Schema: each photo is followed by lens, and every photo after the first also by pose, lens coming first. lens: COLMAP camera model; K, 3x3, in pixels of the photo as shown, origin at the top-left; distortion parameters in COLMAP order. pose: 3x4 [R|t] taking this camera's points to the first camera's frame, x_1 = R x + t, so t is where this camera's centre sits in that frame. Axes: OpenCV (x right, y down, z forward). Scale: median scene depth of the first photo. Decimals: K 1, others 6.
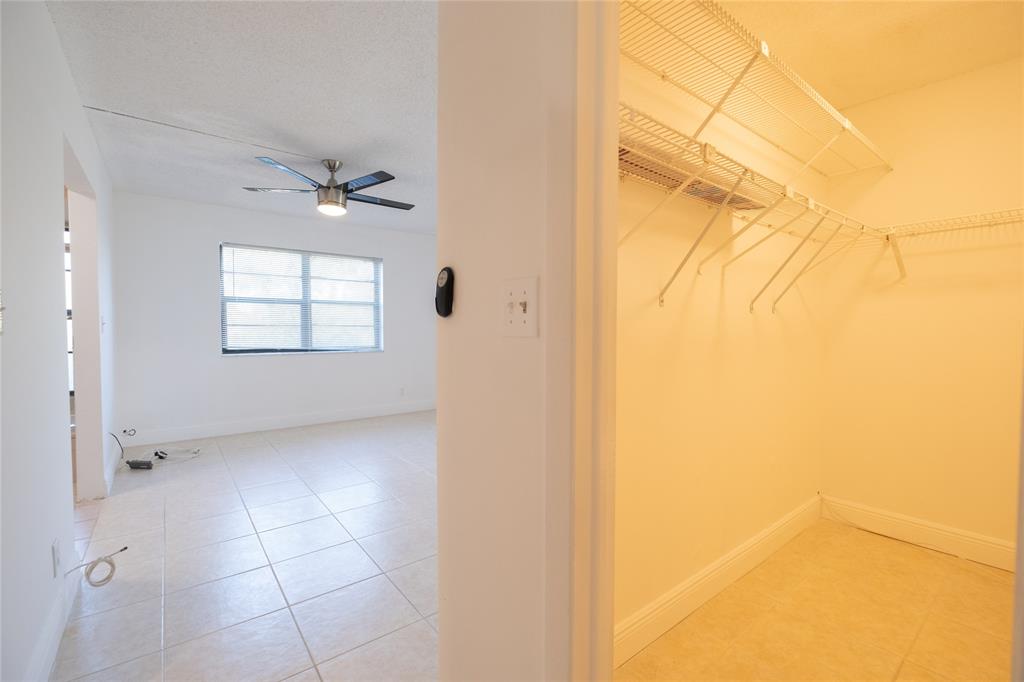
lens RADIAL K [[440.3, 0, 508.9], [0, 440.3, 342.5], [0, 0, 1]] dist [0.002422, -0.004077]
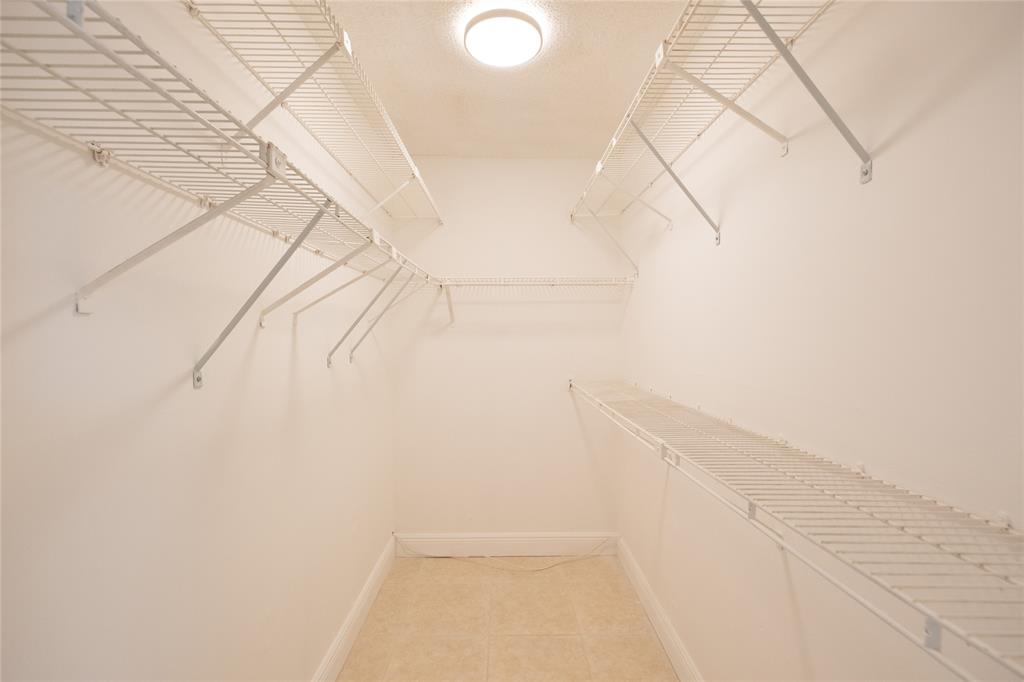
lens RADIAL K [[440.3, 0, 508.9], [0, 440.3, 342.5], [0, 0, 1]] dist [0.002422, -0.004077]
pose [[0.603597, -0.017804, 0.797091, 0.112475], [0.027747, 0.999614, 0.001317, -0.119958], [-0.796806, 0.021322, 0.603858, 0.267256]]
